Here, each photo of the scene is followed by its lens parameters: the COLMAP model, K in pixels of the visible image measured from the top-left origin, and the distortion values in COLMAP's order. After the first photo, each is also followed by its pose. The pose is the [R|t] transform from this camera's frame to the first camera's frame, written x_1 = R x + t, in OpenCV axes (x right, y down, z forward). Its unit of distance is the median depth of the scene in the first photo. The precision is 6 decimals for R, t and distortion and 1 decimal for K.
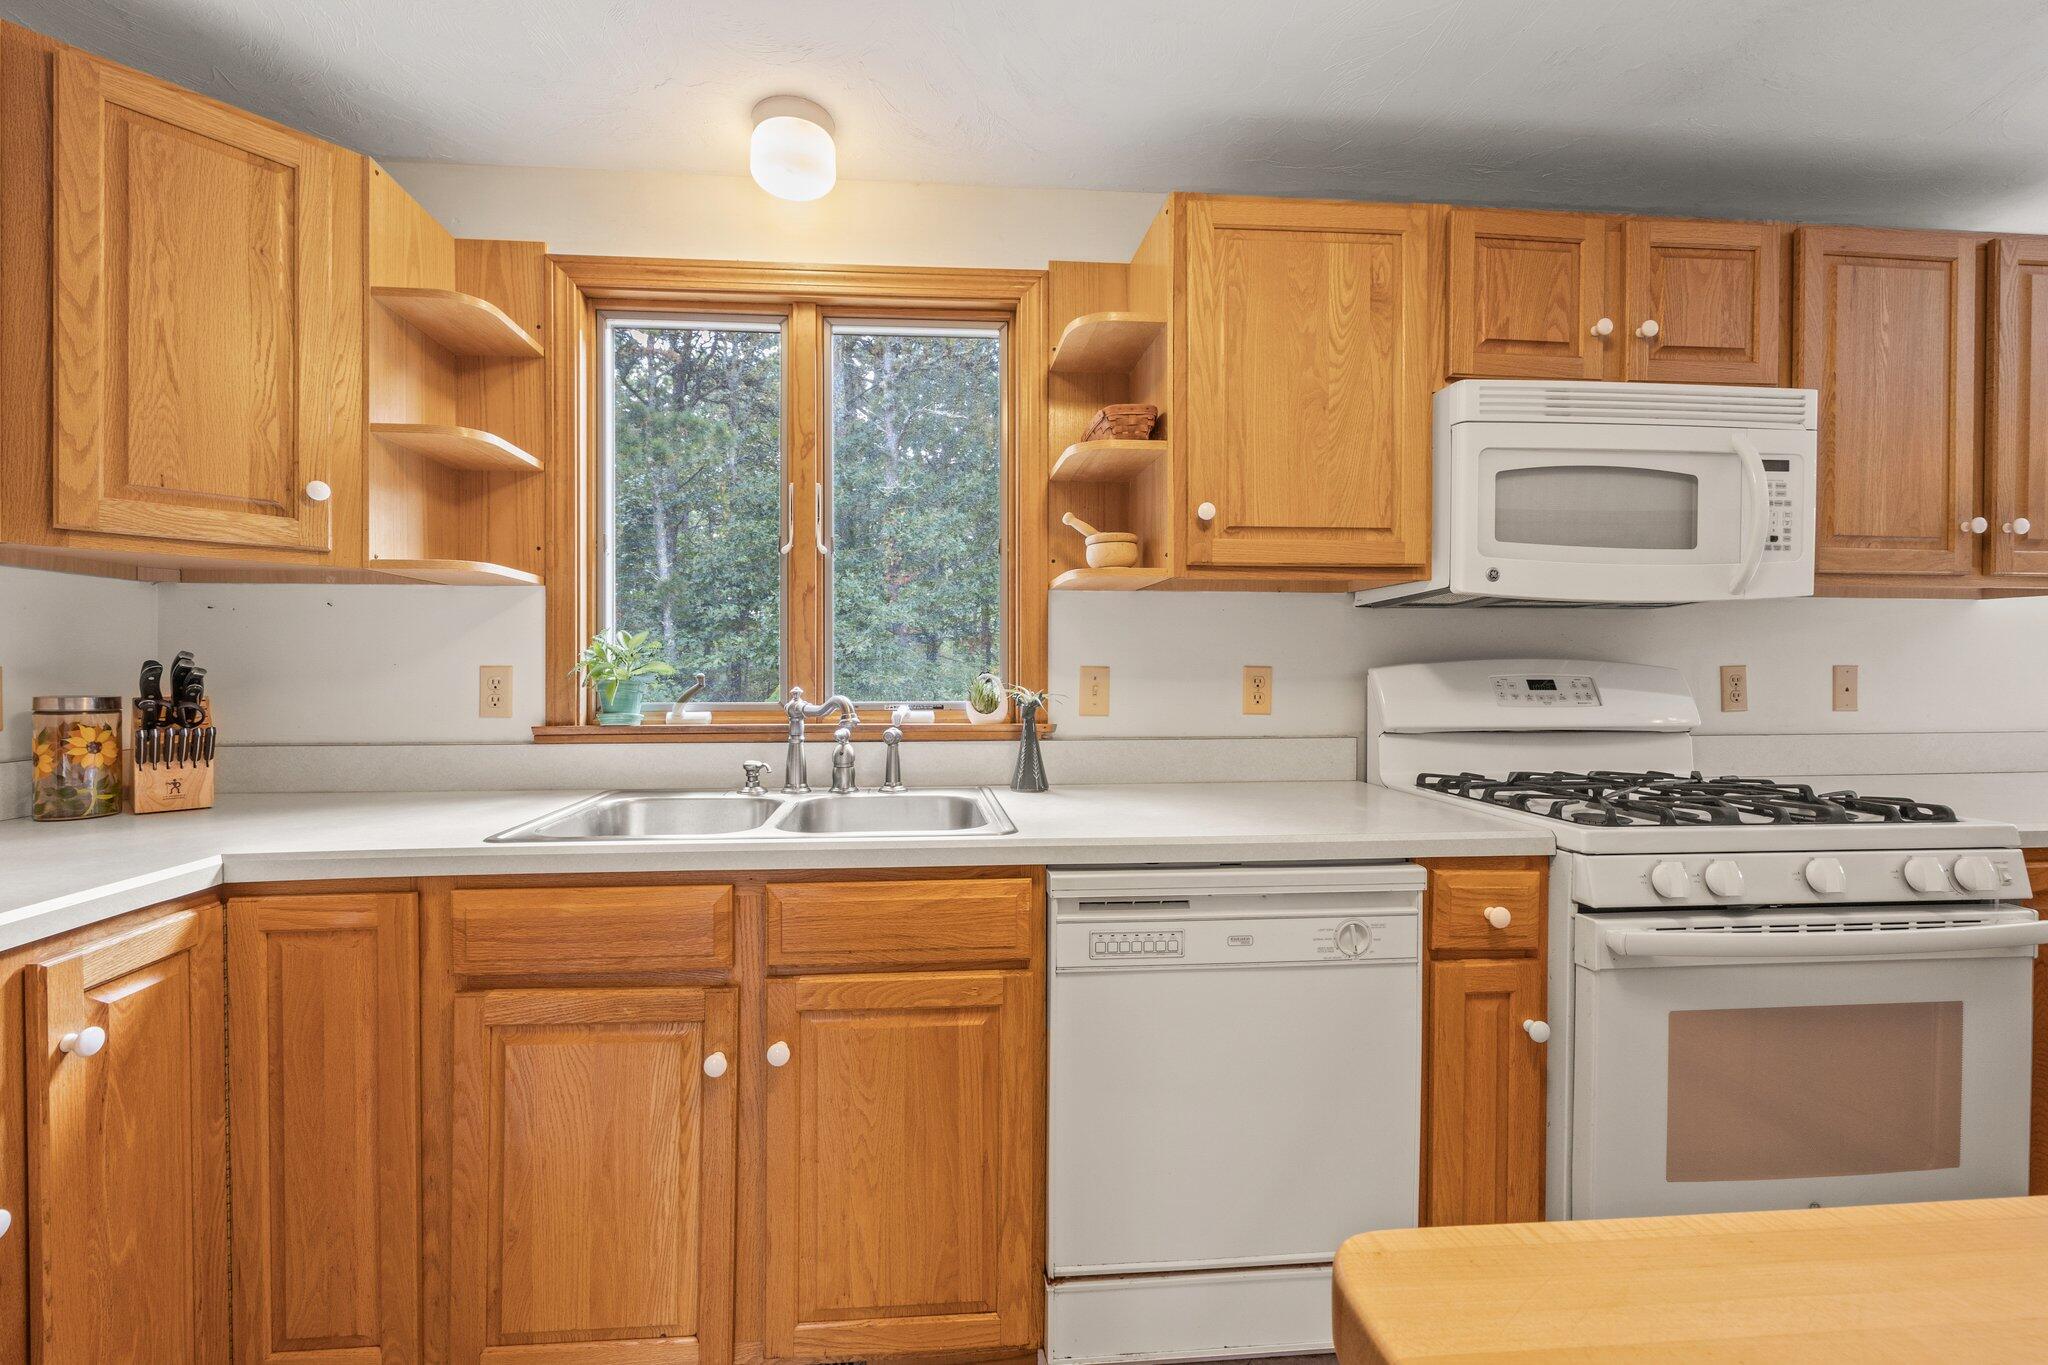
lens RADIAL K [[809.3, 0, 977.1], [0, 809.3, 672.6], [0, 0, 1]] dist [-0.002547, 0.000458]
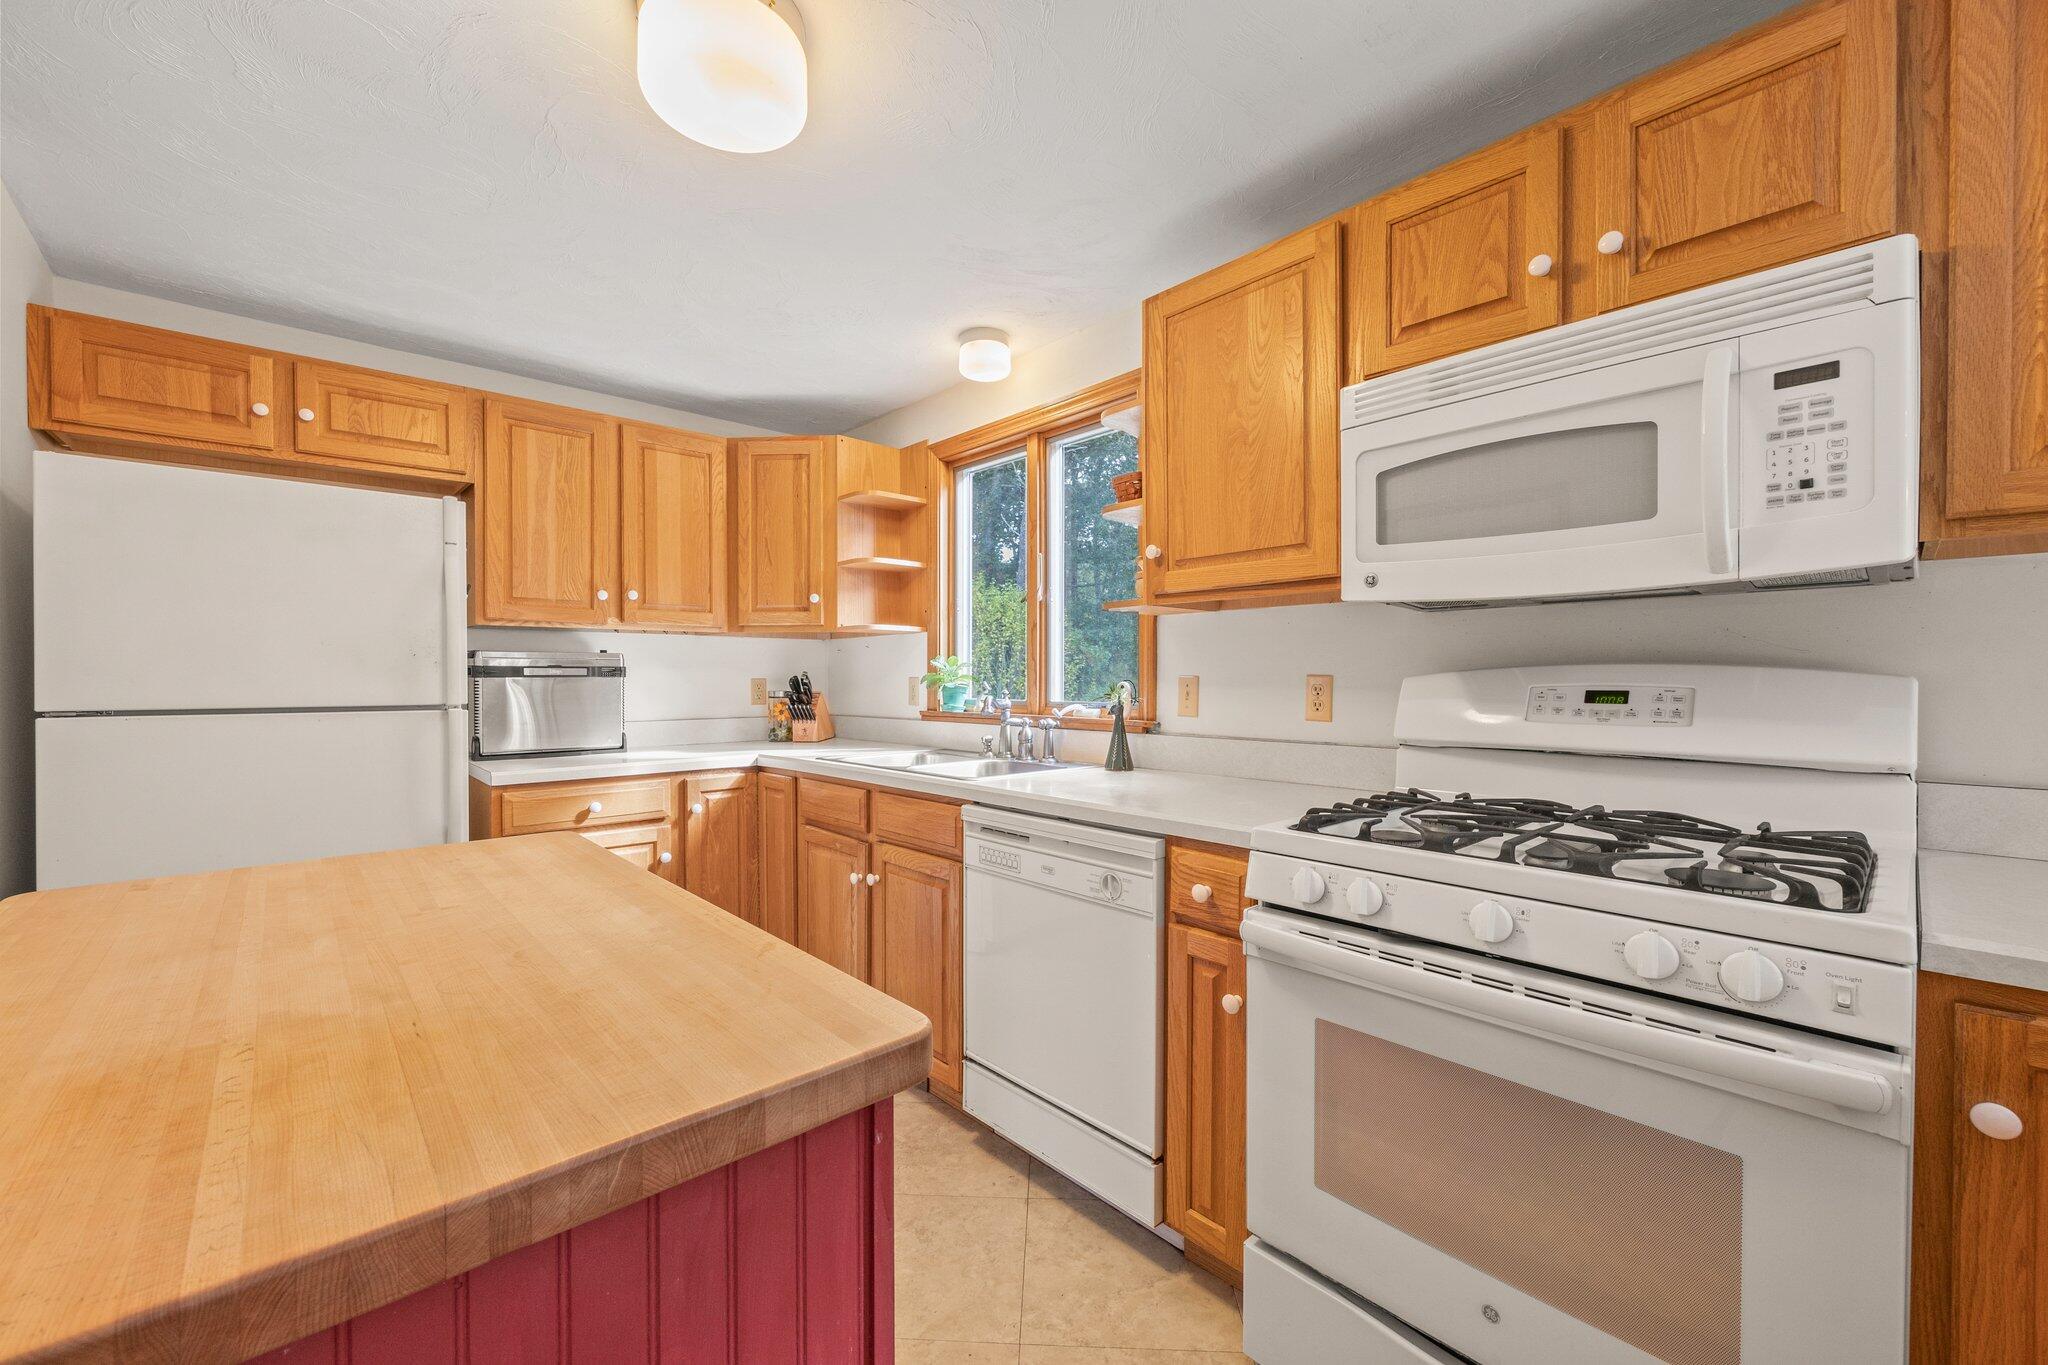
lens RADIAL K [[809.3, 0, 1045.2], [0, 809.3, 685.0], [0, 0, 1]] dist [-0.002547, 0.000458]
pose [[0.631962, 0.004486, -0.774987, 1.117099], [-0.001093, 0.999987, 0.004898, -0.000068], [0.774999, -0.002248, 0.631959, 0.080281]]
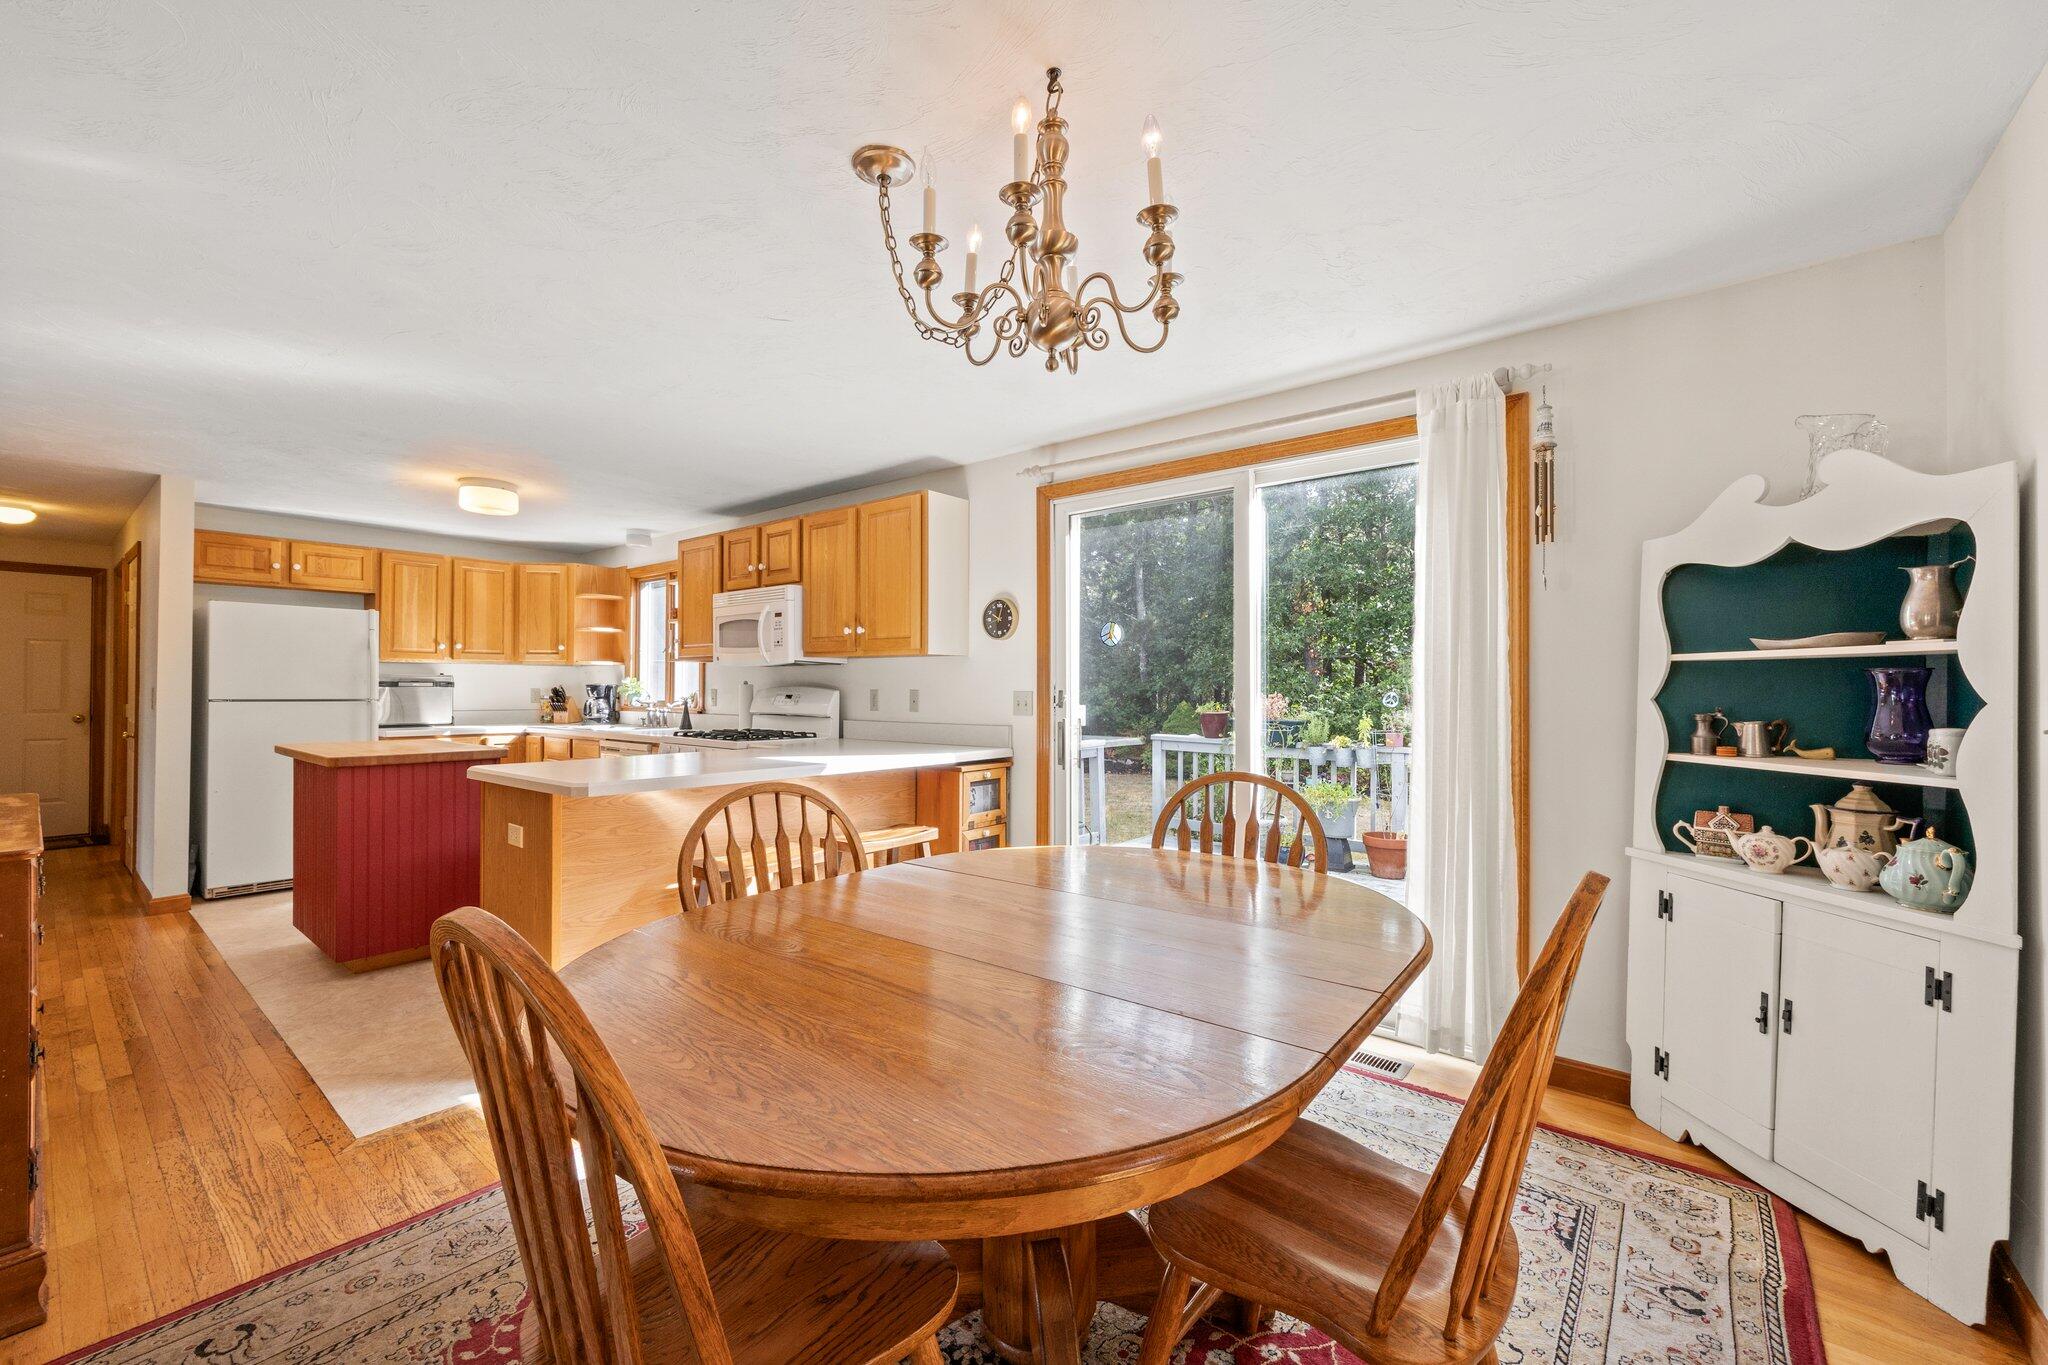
lens RADIAL K [[809.3, 0, 1040.5], [0, 809.3, 693.5], [0, 0, 1]] dist [-0.002547, 0.000458]
pose [[0.736427, 0.006641, -0.676484, 3.450646], [-0.008792, 0.999961, 0.000247, -0.004606], [0.676460, 0.005766, 0.736457, -0.384316]]
